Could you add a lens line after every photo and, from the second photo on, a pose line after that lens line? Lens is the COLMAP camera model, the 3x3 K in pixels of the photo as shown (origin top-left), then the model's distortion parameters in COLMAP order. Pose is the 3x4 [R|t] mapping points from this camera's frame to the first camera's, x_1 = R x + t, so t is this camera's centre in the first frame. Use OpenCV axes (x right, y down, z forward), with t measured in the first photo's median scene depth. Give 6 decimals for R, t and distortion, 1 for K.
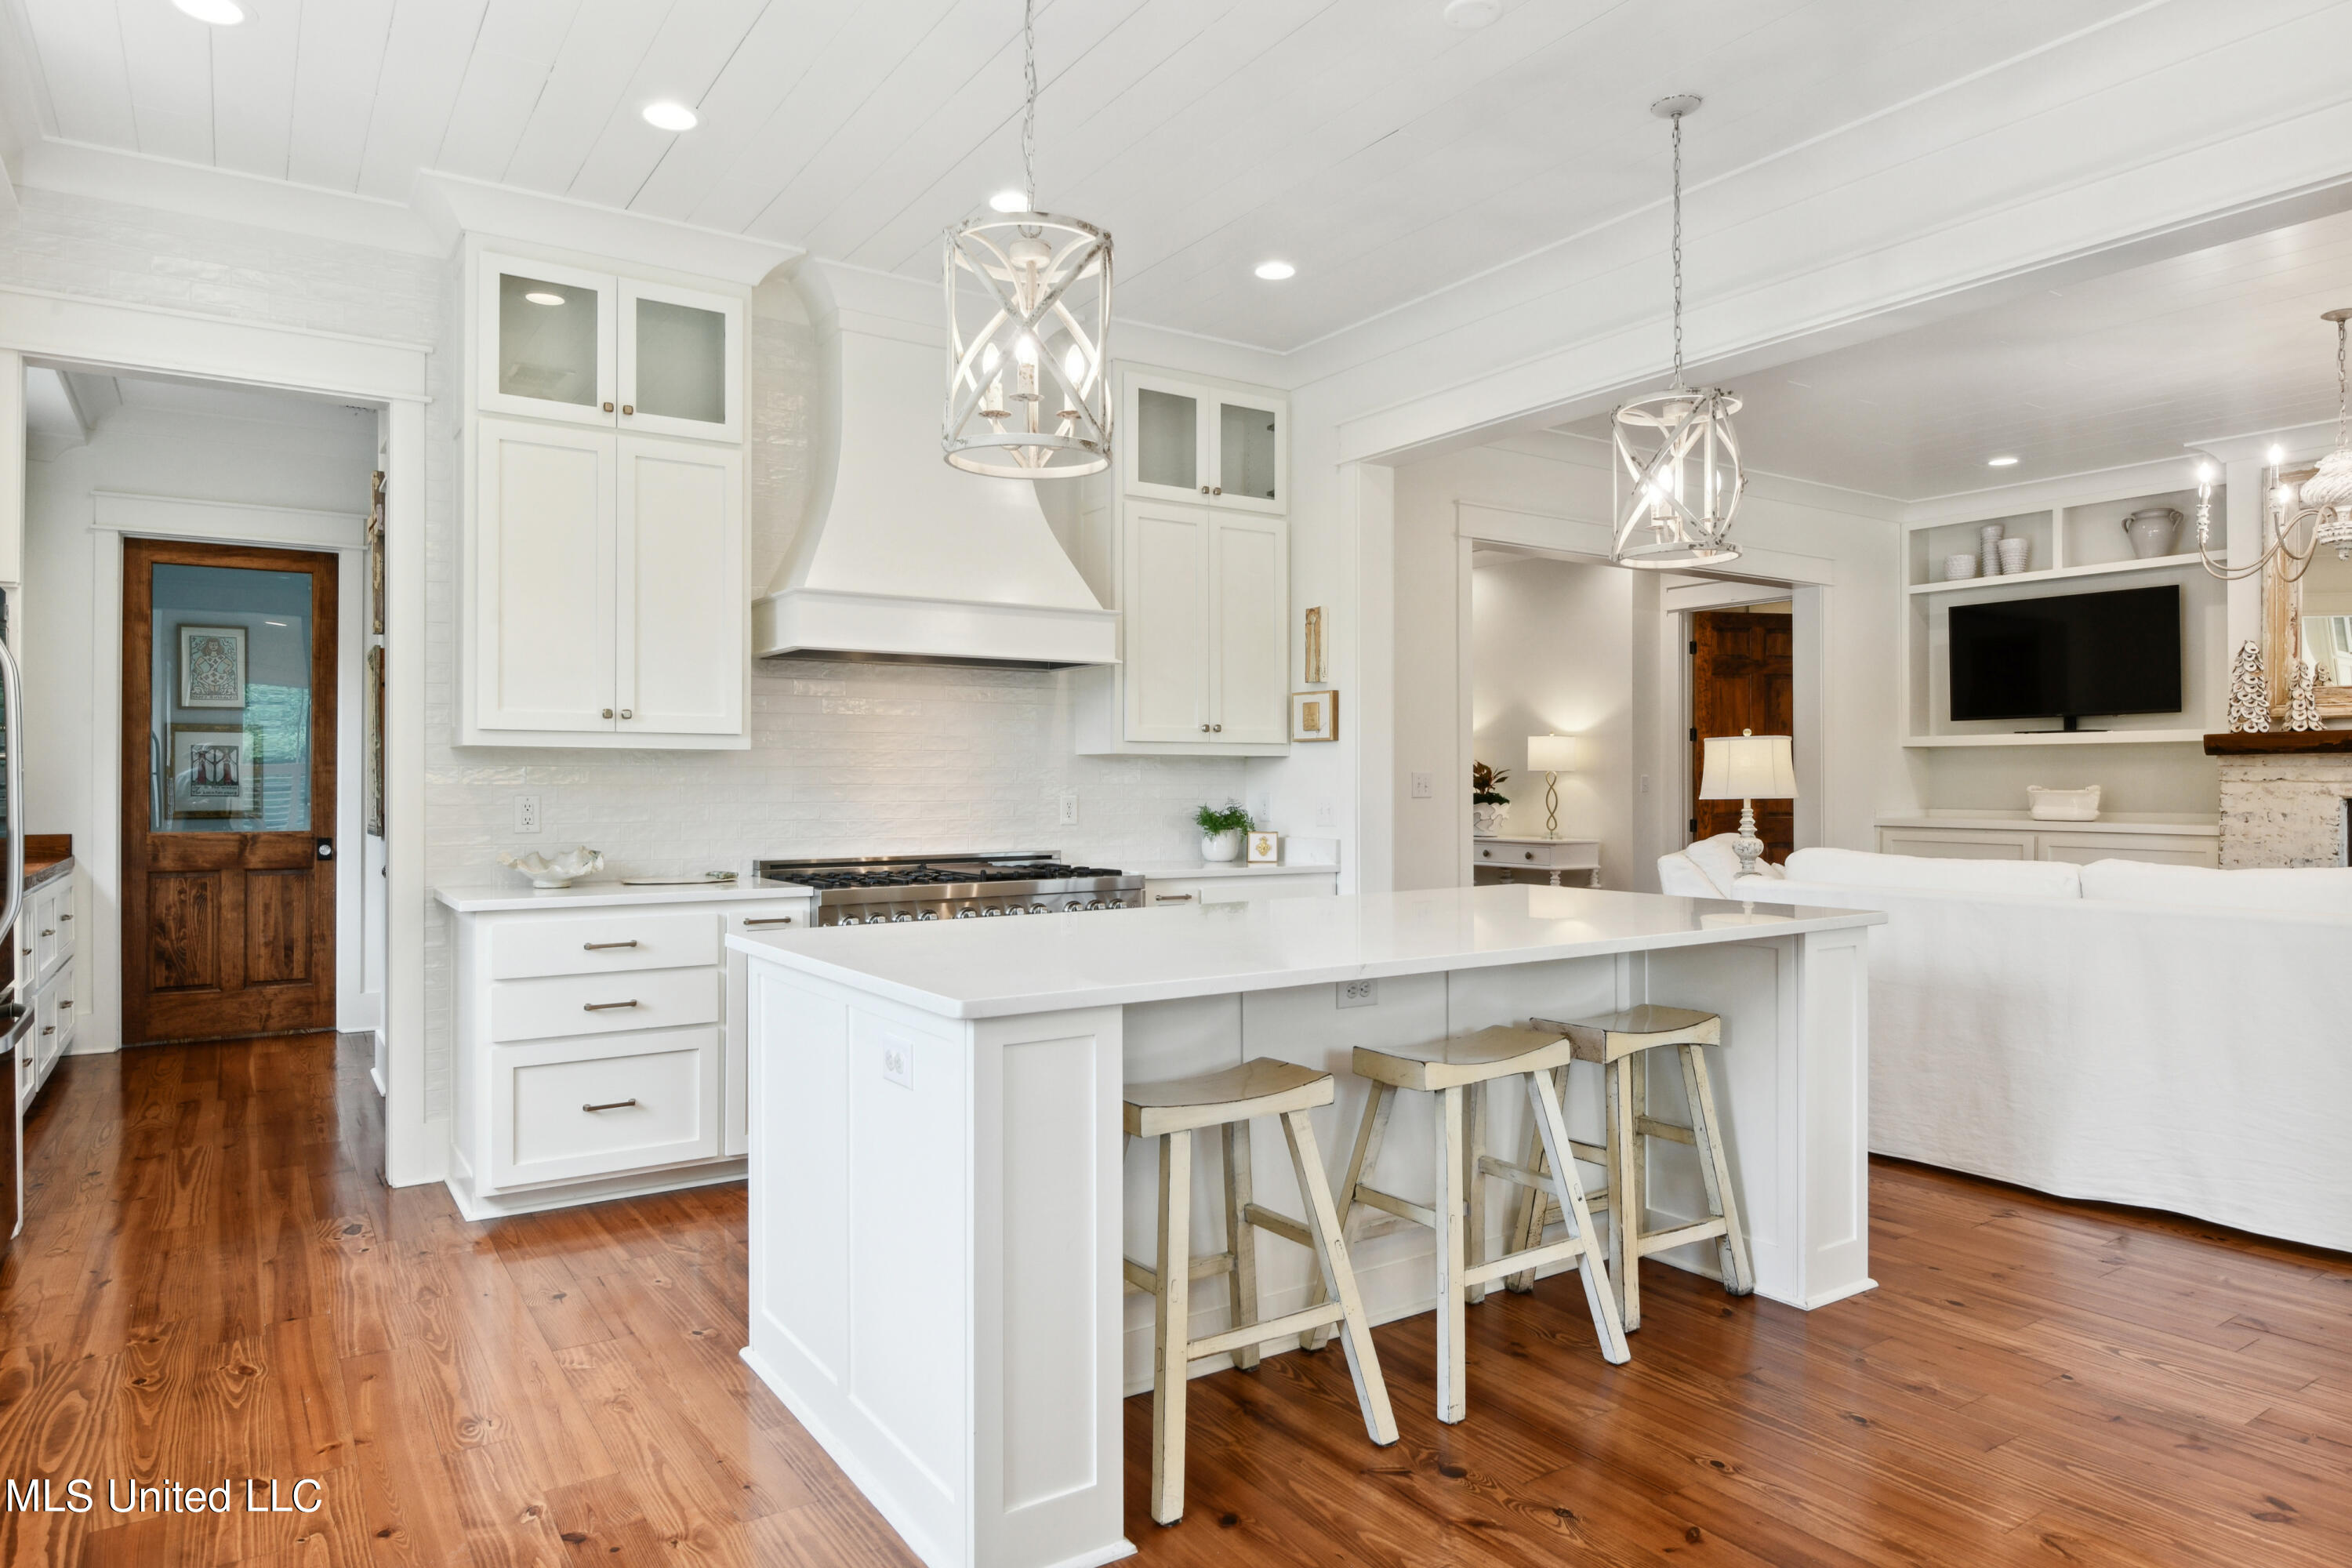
lens RADIAL K [[1433.0, 0, 1176.0], [0, 1433.0, 784.0], [0, 0, 1]] dist [-0.004058, -0.002158]
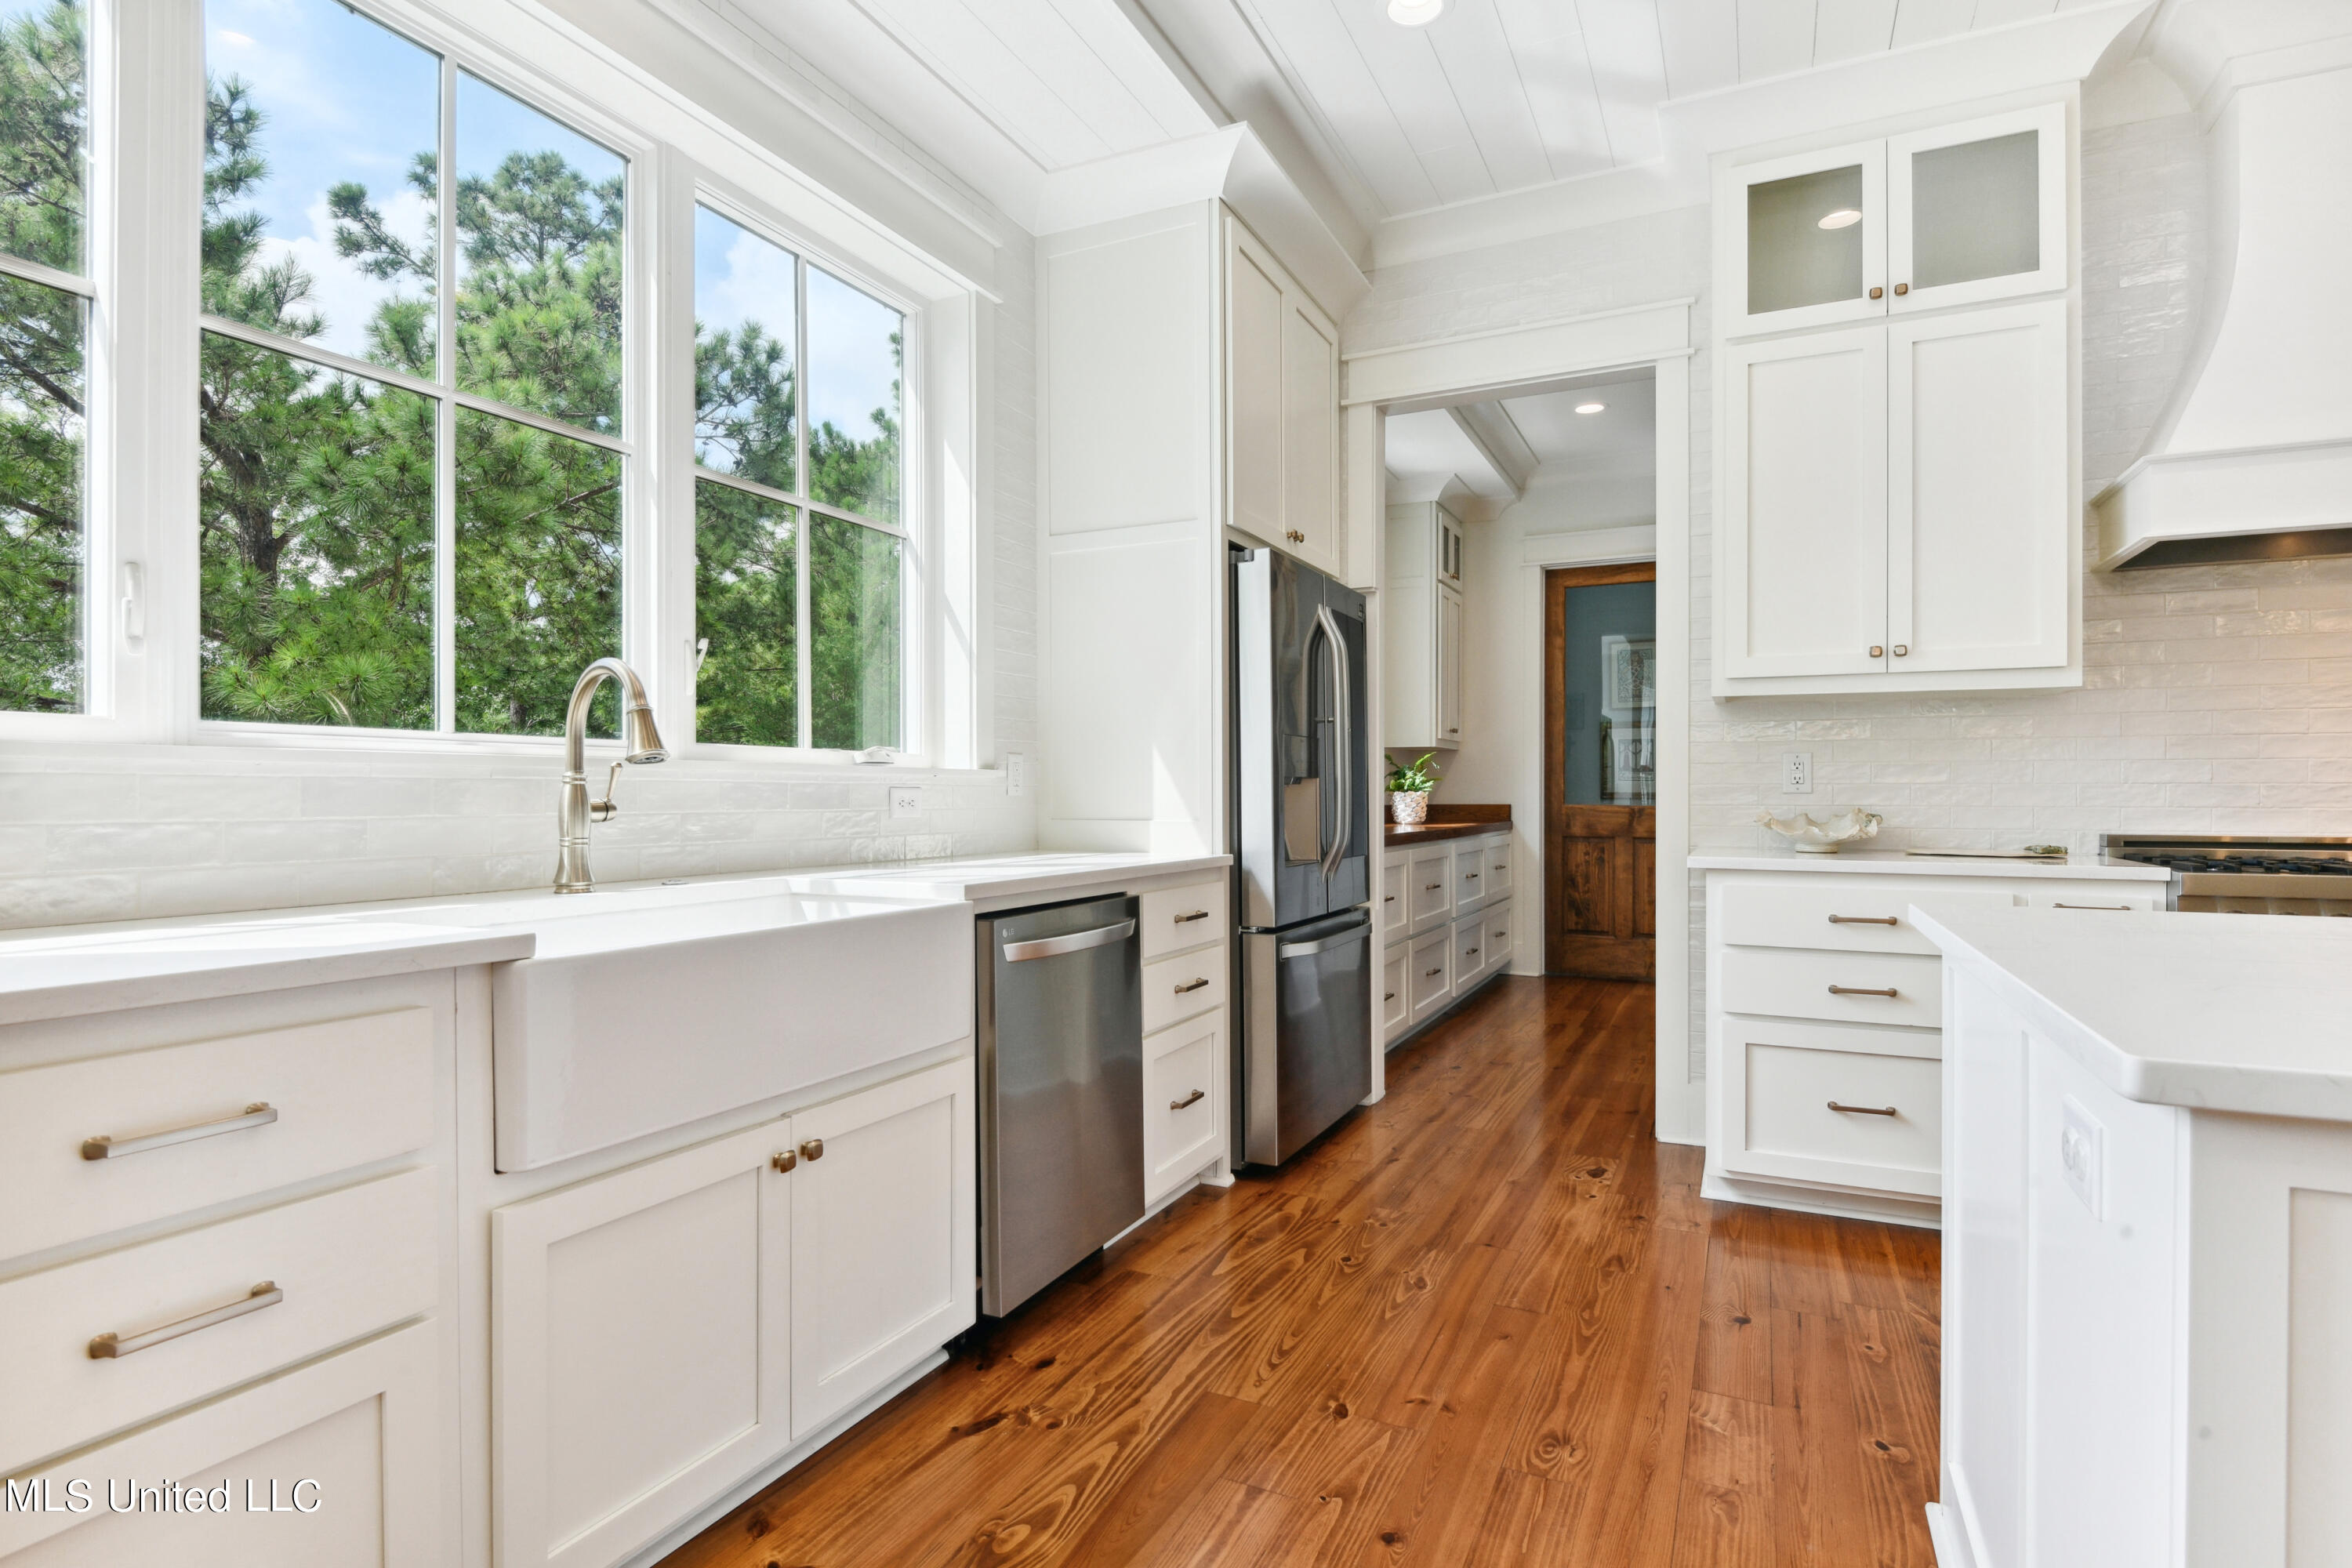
lens RADIAL K [[1177.9, 0, 1176.9], [0, 1177.9, 796.8], [0, 0, 1]] dist [-0.002243, -0.008952]
pose [[0.501438, 0.003830, -0.865185, 0.001902], [-0.002225, 0.999993, 0.003137, 0.036318], [0.865191, 0.000352, 0.501443, 0.284335]]
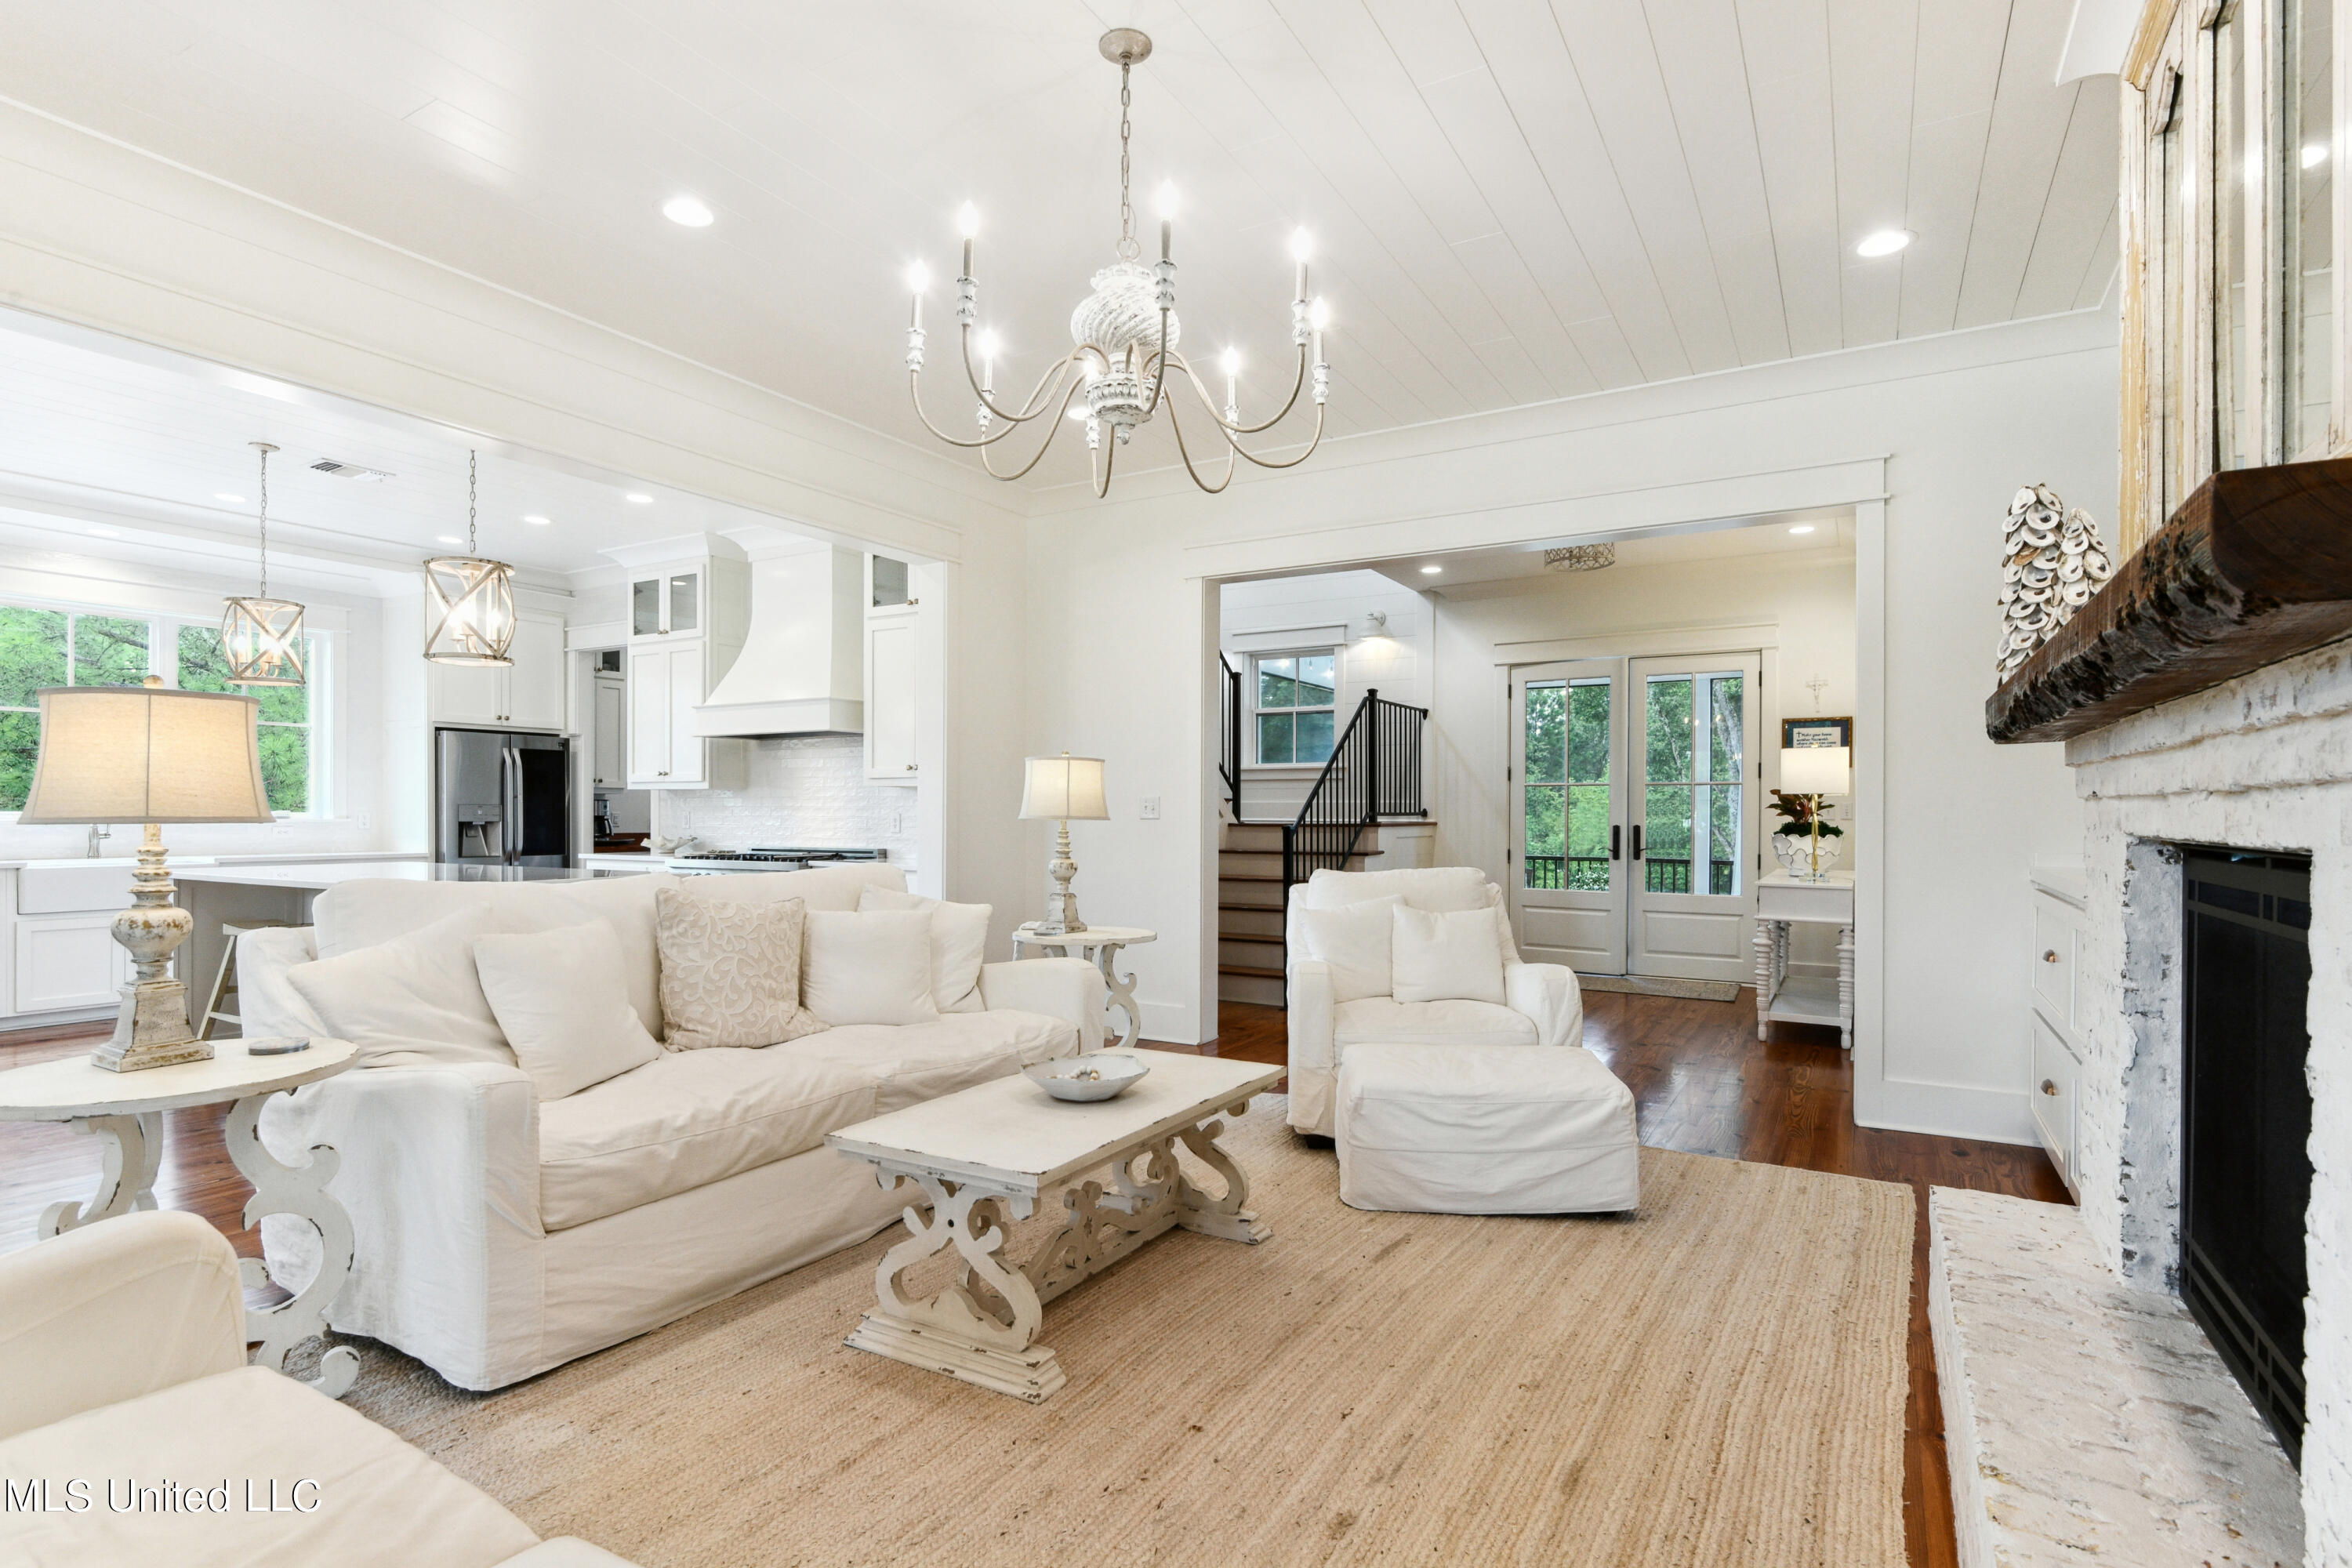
lens RADIAL K [[1195.4, 0, 1172.6], [0, 1195.4, 818.0], [0, 0, 1]] dist [-0.000821, -0.000084]
pose [[0.440302, 0.002299, -0.897847, 1.484420], [-0.004088, 0.999991, 0.000556, 0.011622], [0.897841, 0.003426, 0.440307, 0.869805]]
